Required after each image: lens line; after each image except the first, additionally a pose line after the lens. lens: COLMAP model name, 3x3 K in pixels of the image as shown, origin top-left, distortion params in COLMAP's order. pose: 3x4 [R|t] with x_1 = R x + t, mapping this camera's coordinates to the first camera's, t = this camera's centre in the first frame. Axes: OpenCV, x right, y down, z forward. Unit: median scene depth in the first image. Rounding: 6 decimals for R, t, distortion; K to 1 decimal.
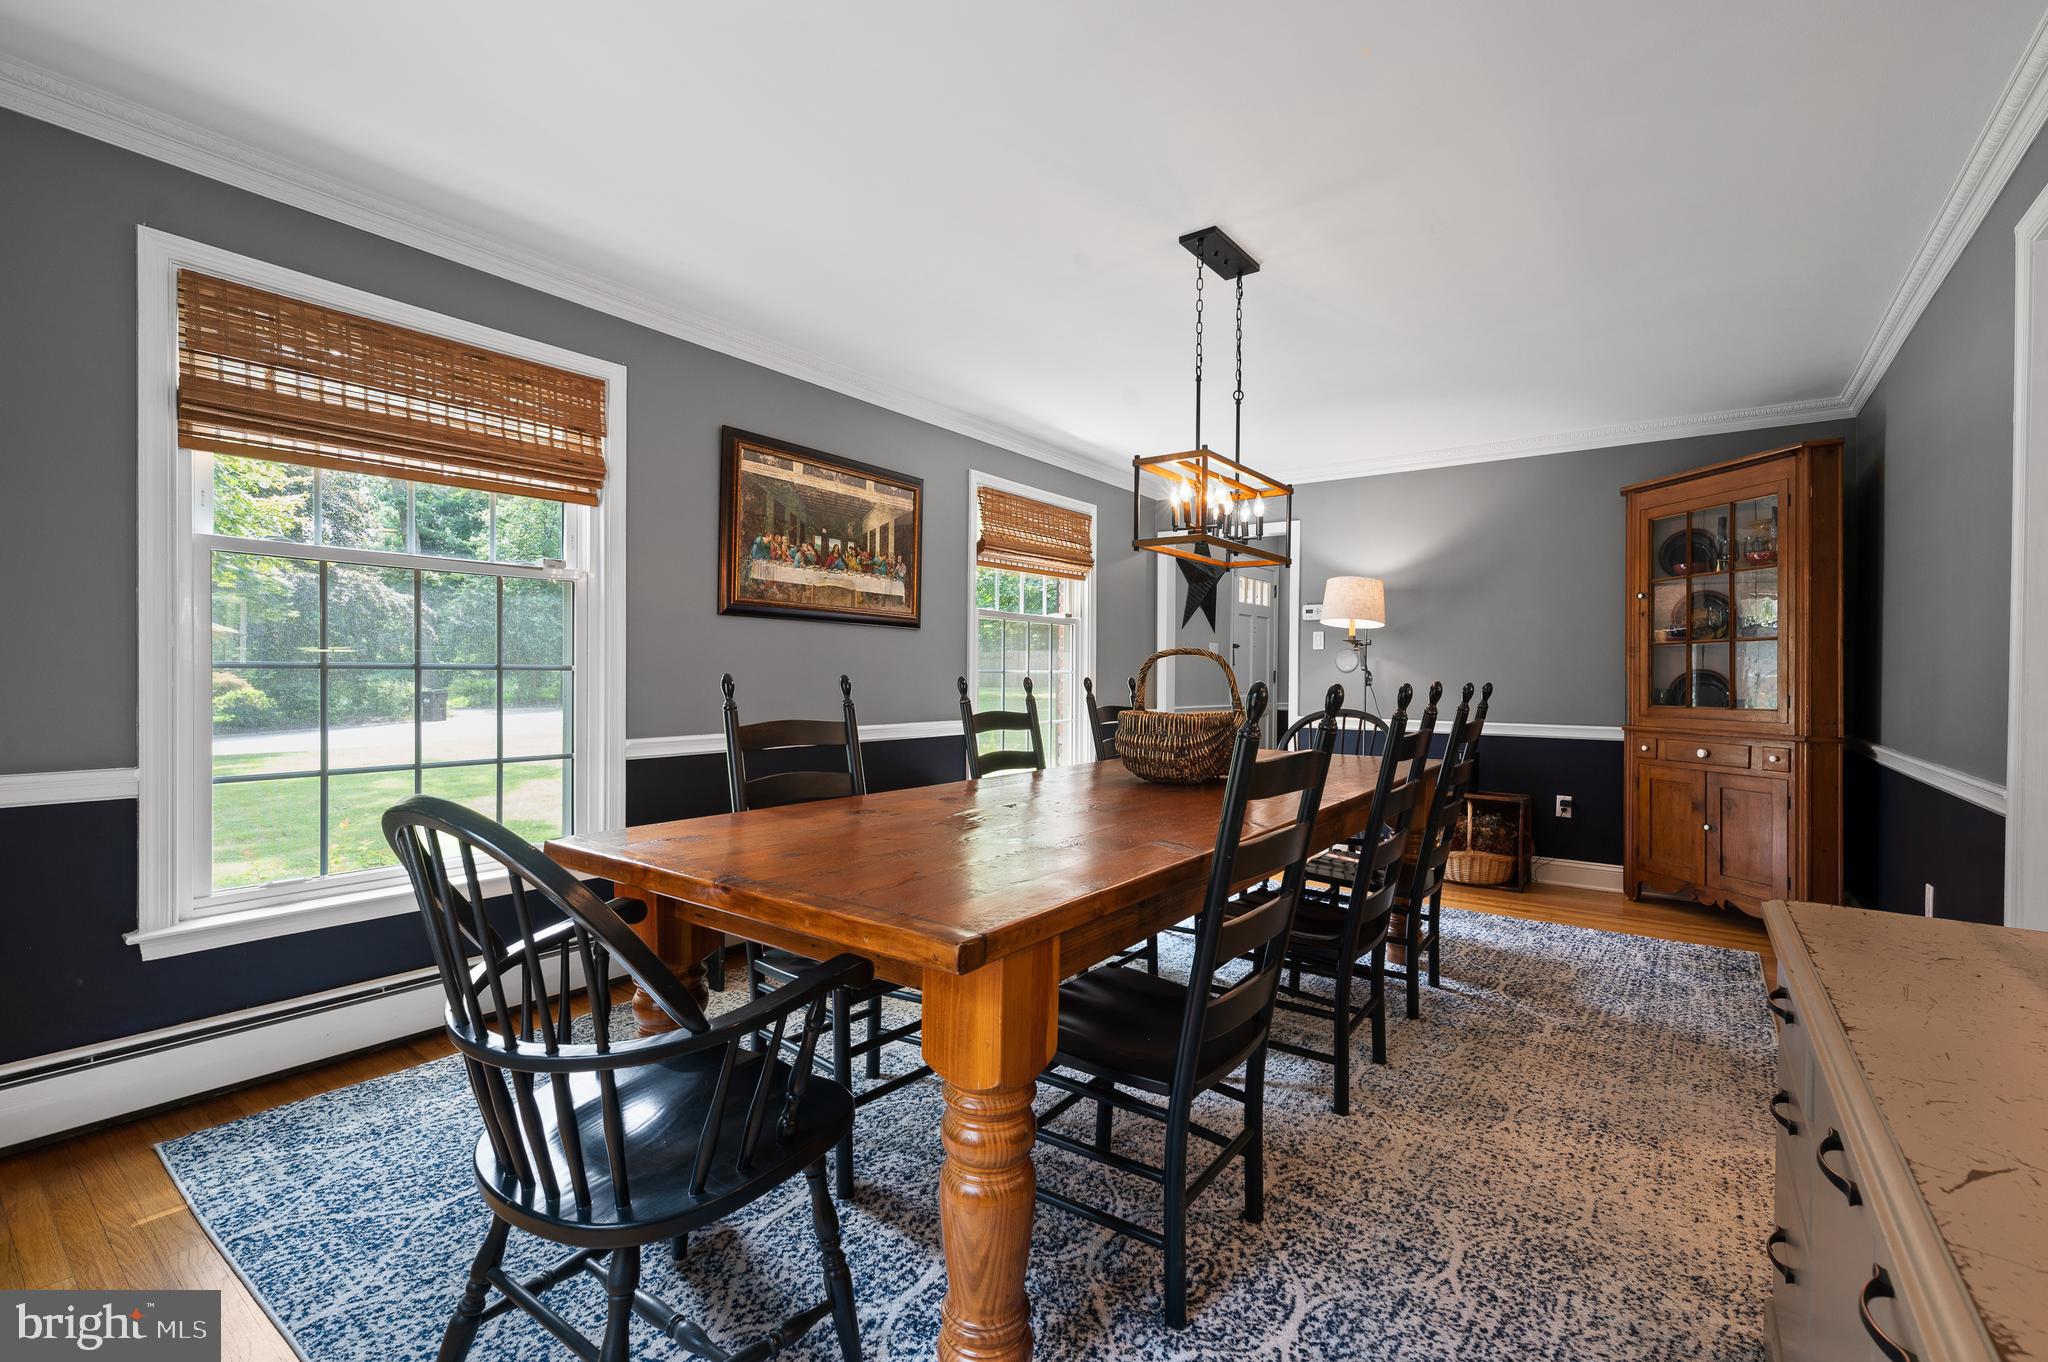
lens RADIAL K [[903.3, 0, 1034.2], [0, 903.3, 674.2], [0, 0, 1]] dist [0.004633, -0.000404]
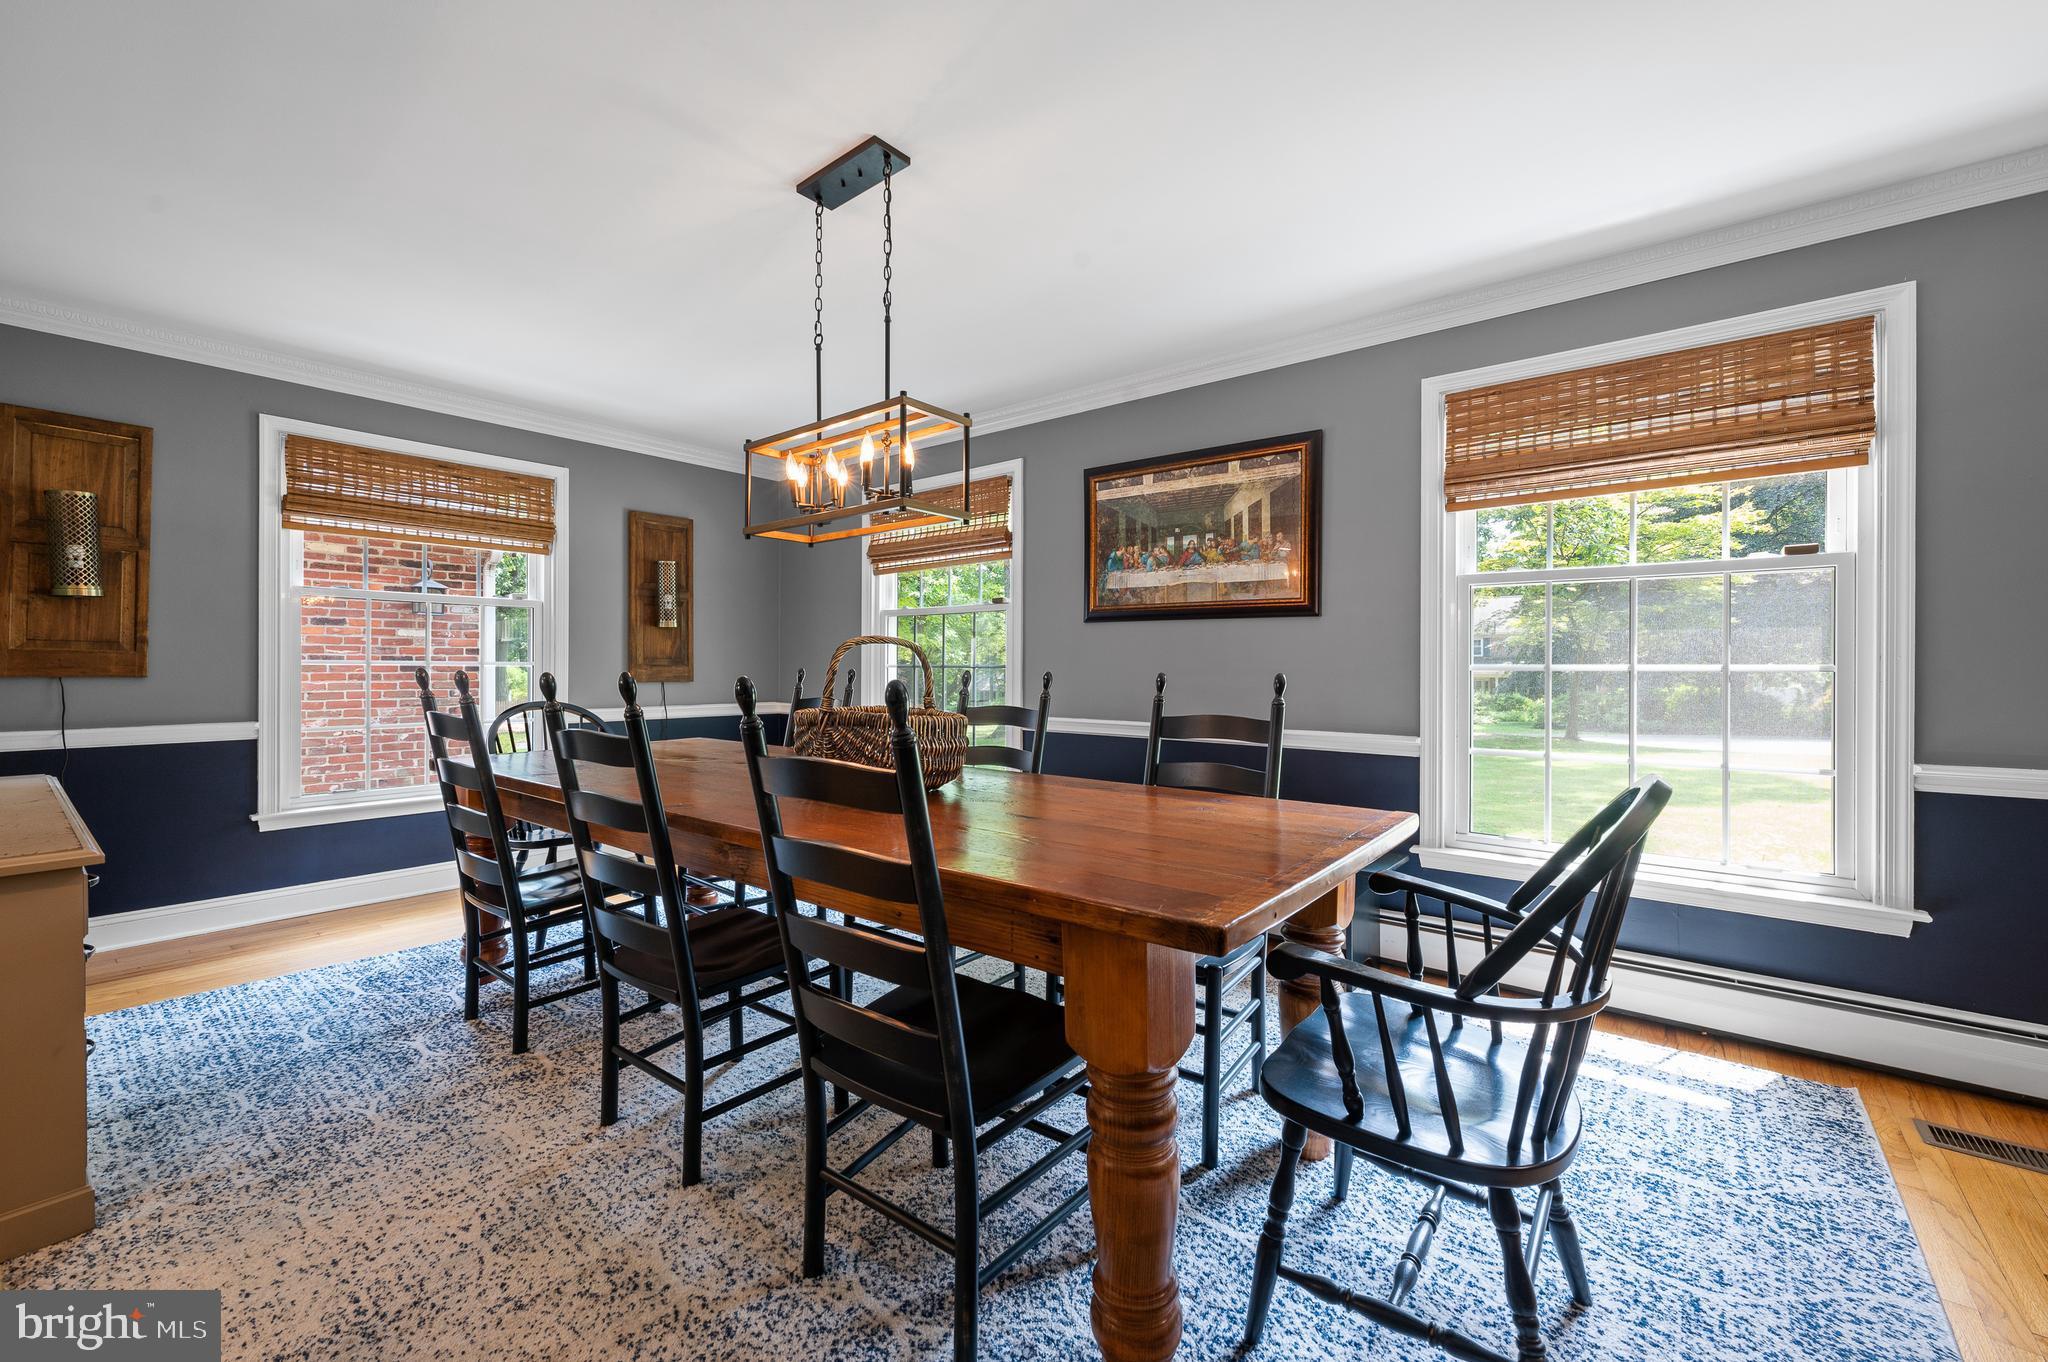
lens RADIAL K [[833.3, 0, 1037.5], [0, 833.3, 669.4], [0, 0, 1]] dist [0.000249, -0.000049]
pose [[-0.050986, -0.003511, -0.998693, 0.714176], [-0.004861, 0.999983, -0.003267, 0.002289], [0.998688, 0.004688, -0.051003, 0.890042]]
